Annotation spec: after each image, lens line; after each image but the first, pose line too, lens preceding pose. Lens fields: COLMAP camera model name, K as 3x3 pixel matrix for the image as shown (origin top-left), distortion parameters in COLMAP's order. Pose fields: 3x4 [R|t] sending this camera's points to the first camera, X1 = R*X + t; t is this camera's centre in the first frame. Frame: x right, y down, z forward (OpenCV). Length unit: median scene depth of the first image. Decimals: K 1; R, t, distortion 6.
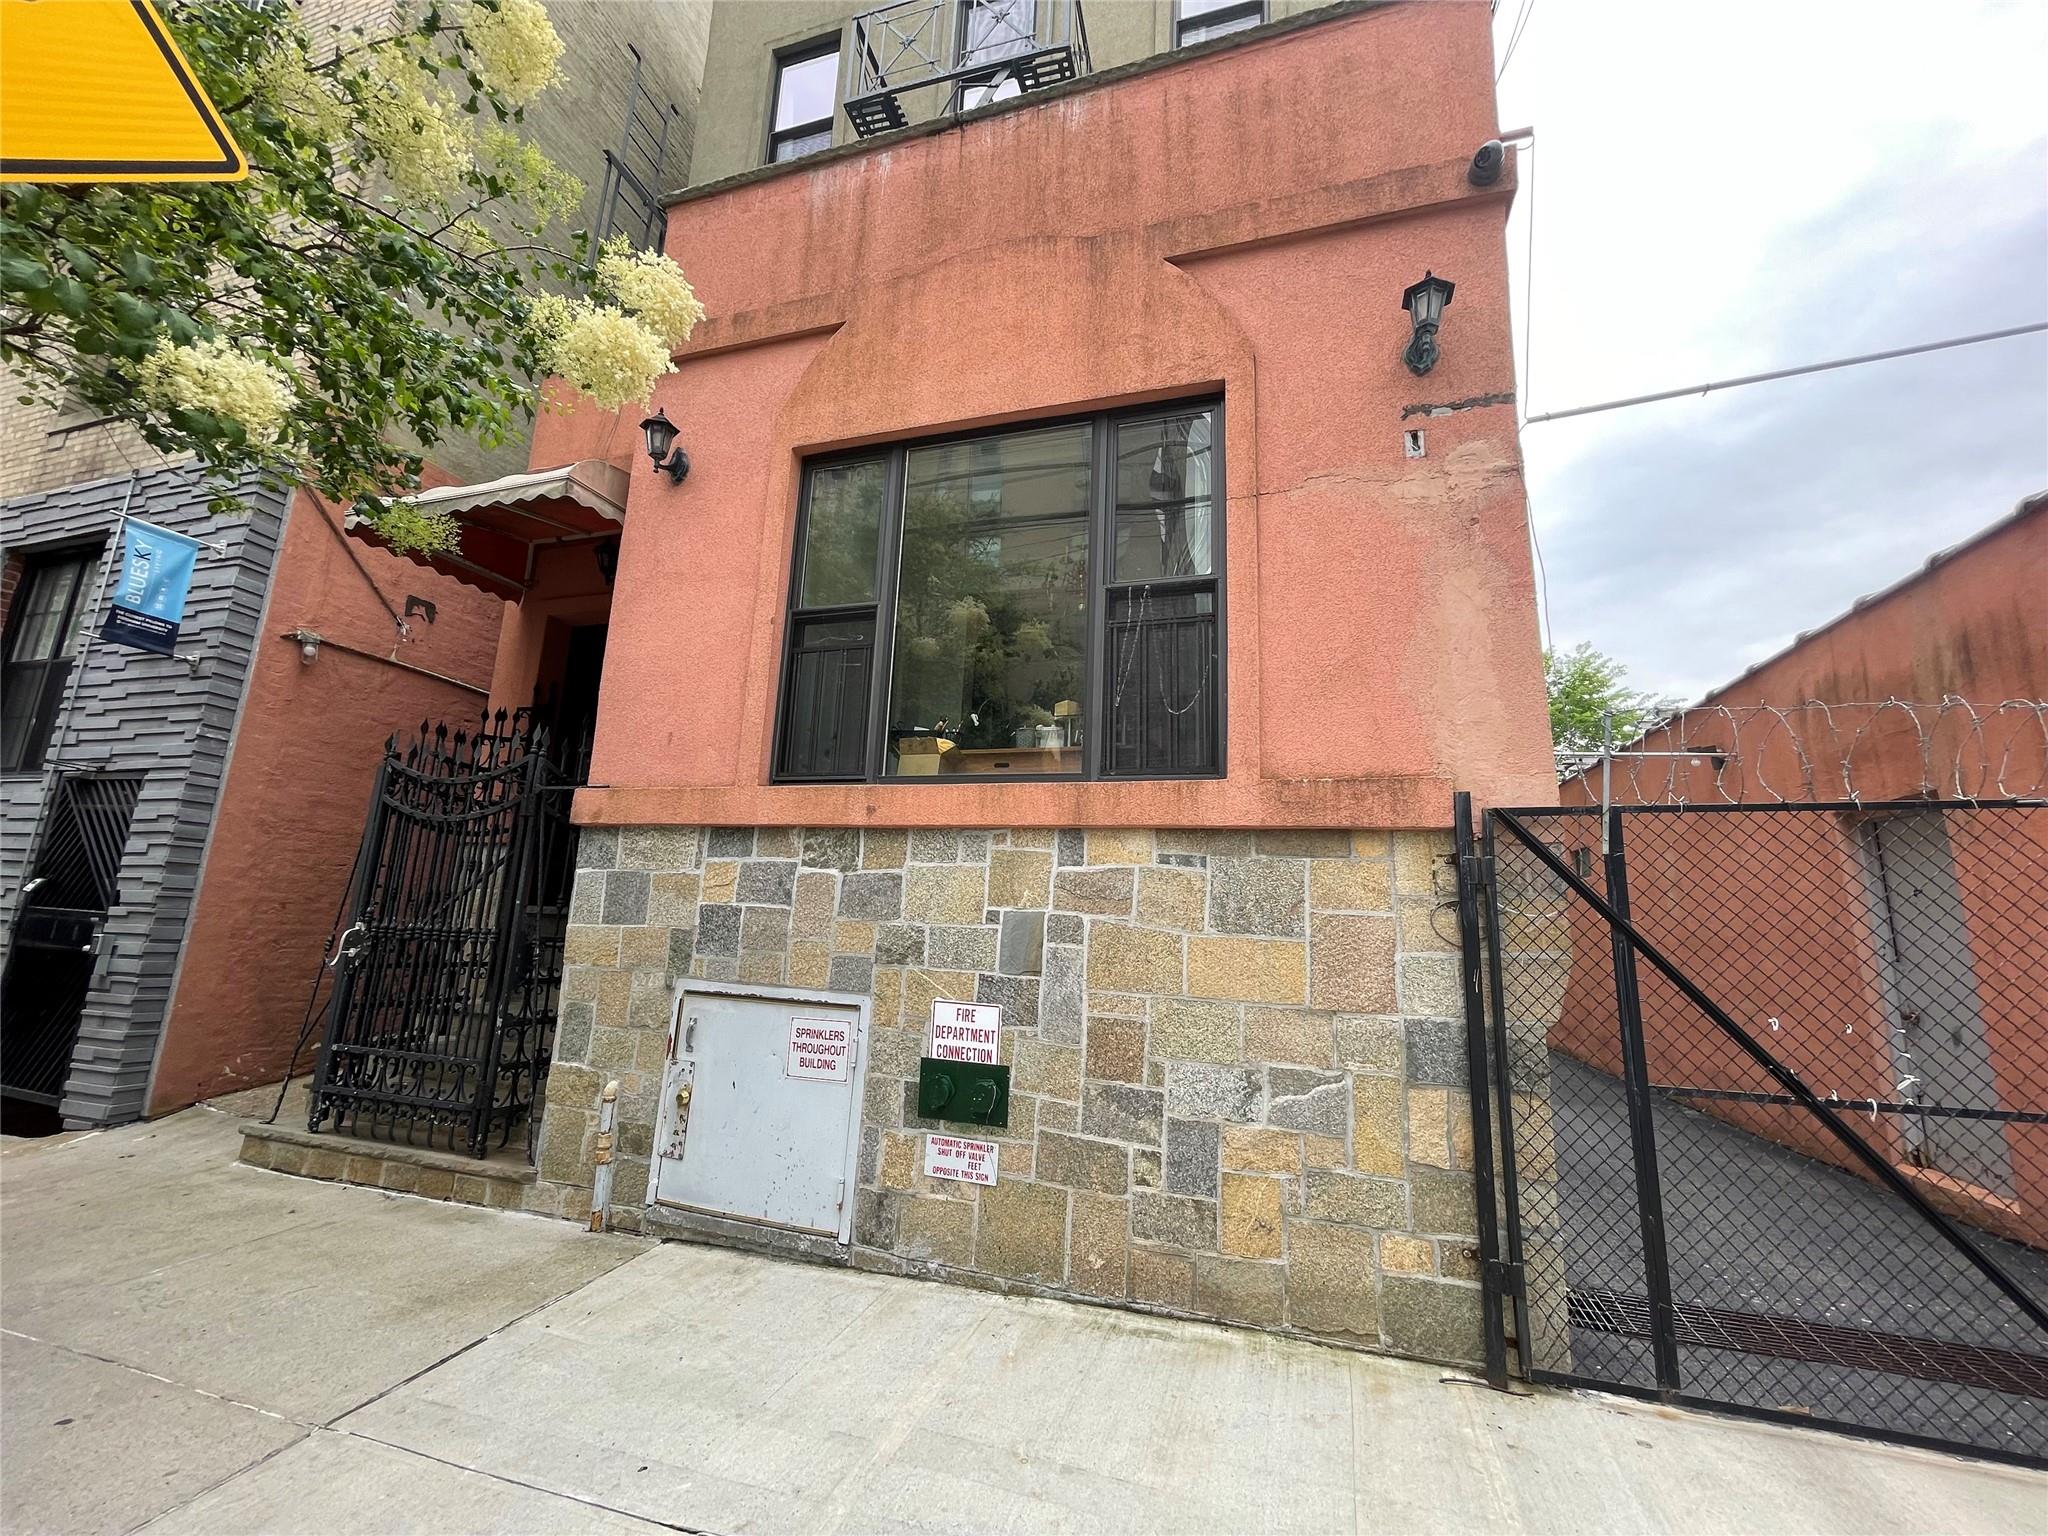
lens RADIAL K [[826.6, 0, 1024.0], [0, 826.6, 768.0], [0, 0, 1]] dist [-0.003582, 0.000026]
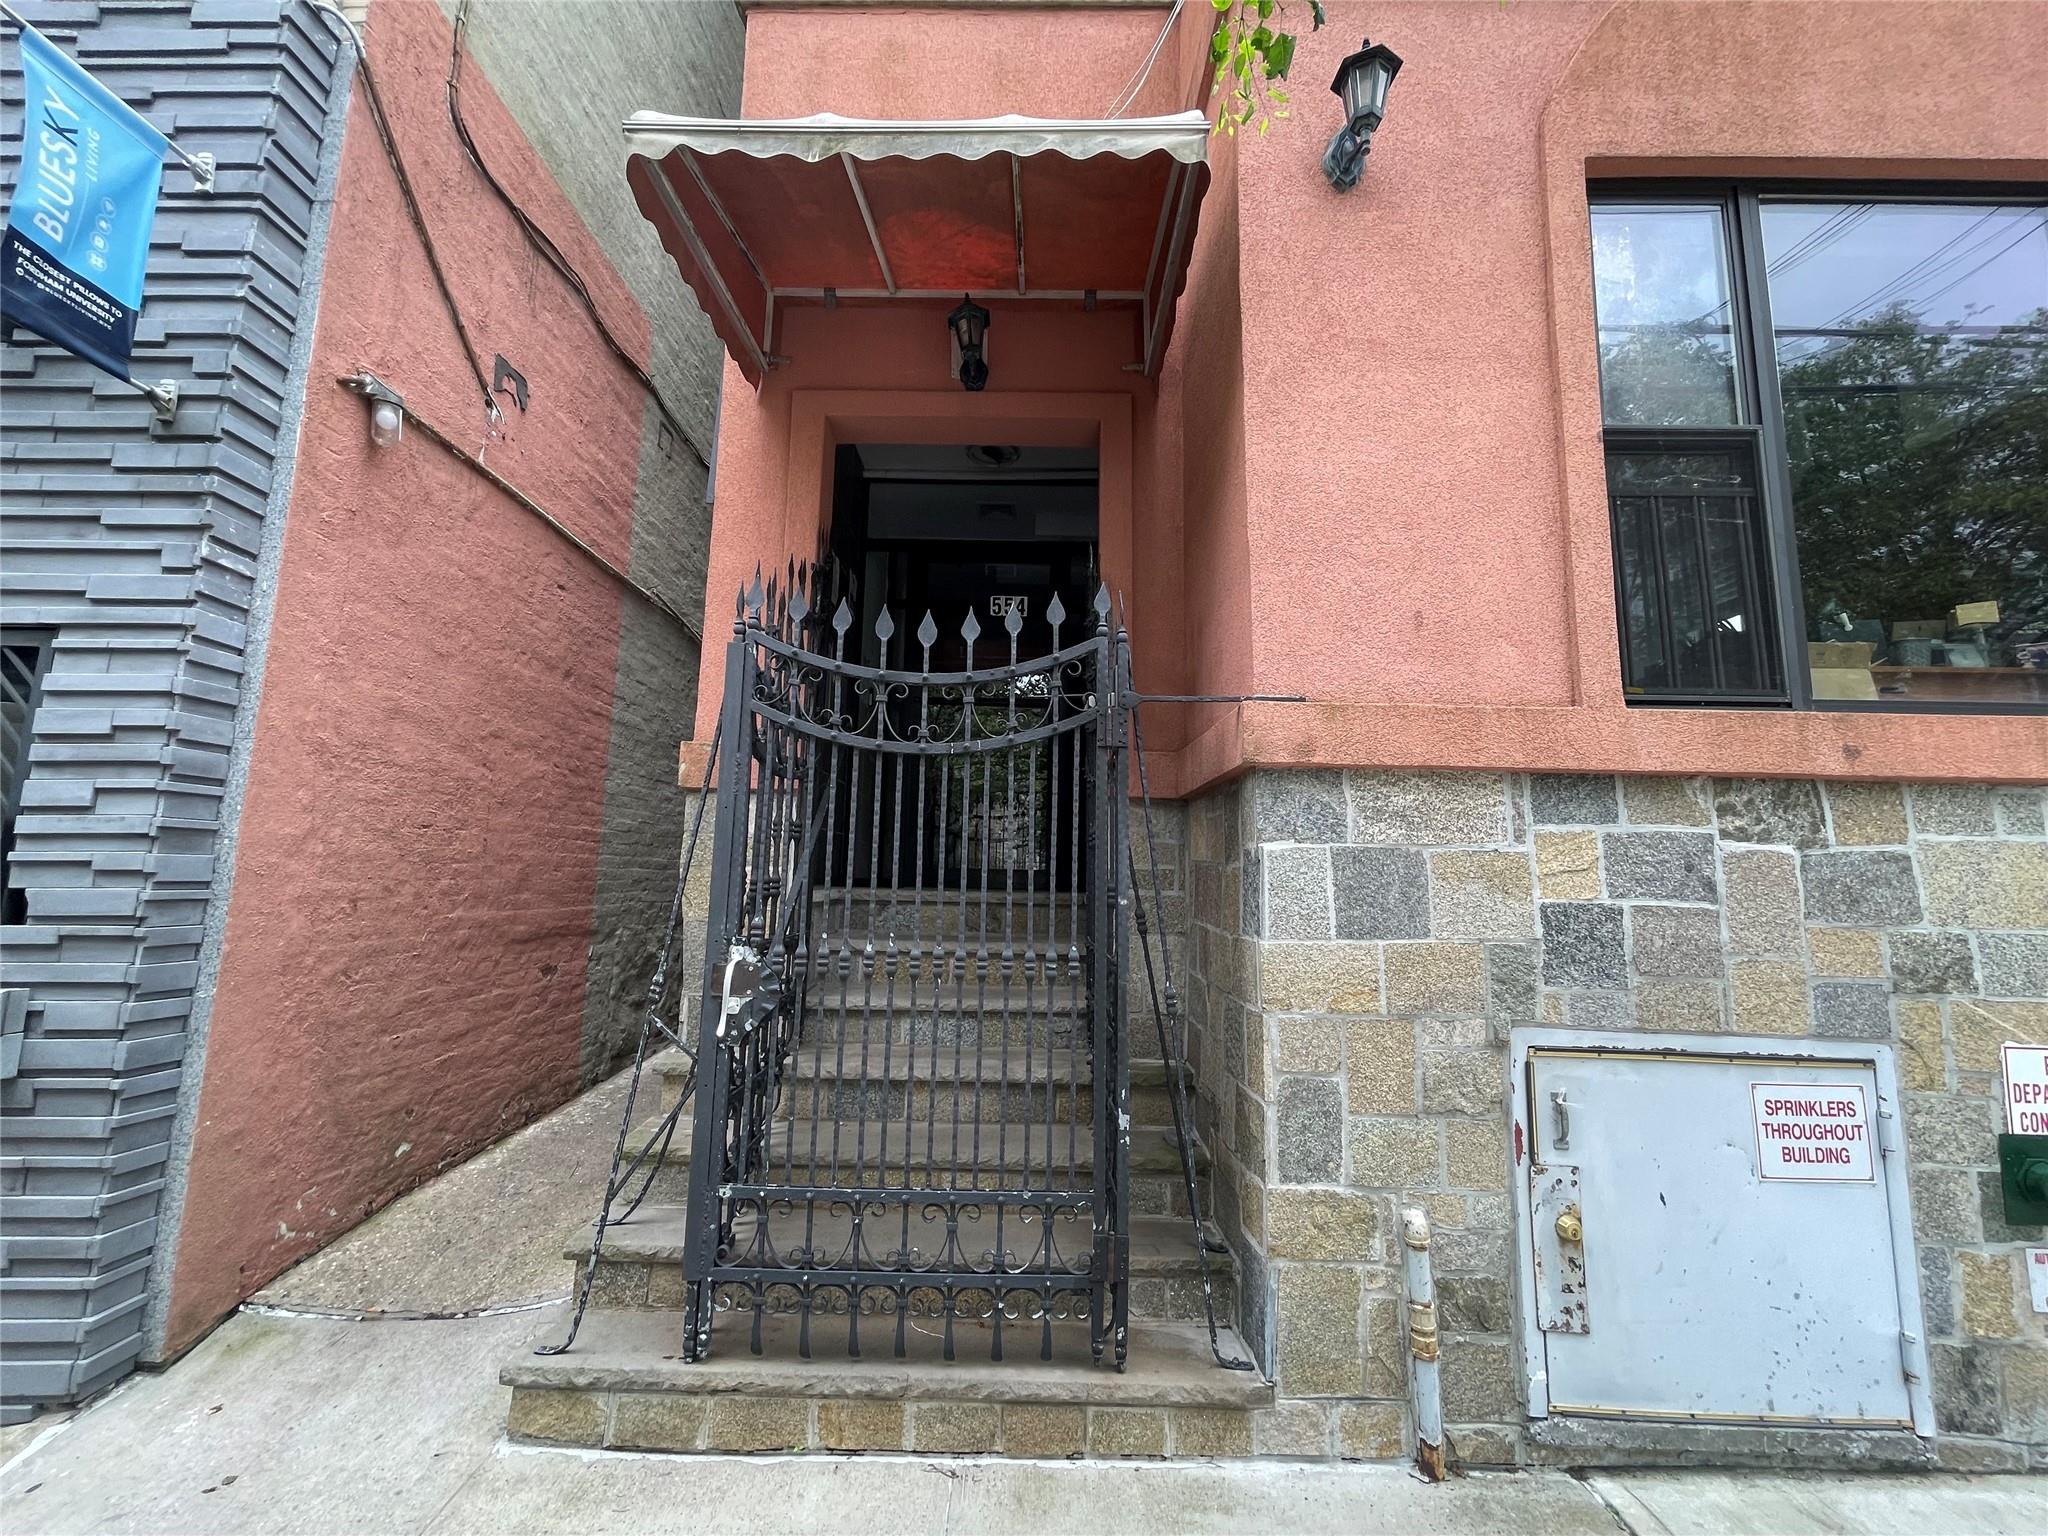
lens RADIAL K [[831.2, 0, 1024.0], [0, 831.2, 768.0], [0, 0, 1]] dist [-0.000167, -0.000990]
pose [[0.958246, 0.015863, 0.285506, -0.920221], [-0.036150, 0.997169, 0.065928, 0.041587], [-0.283652, -0.073497, 0.956107, 0.538828]]
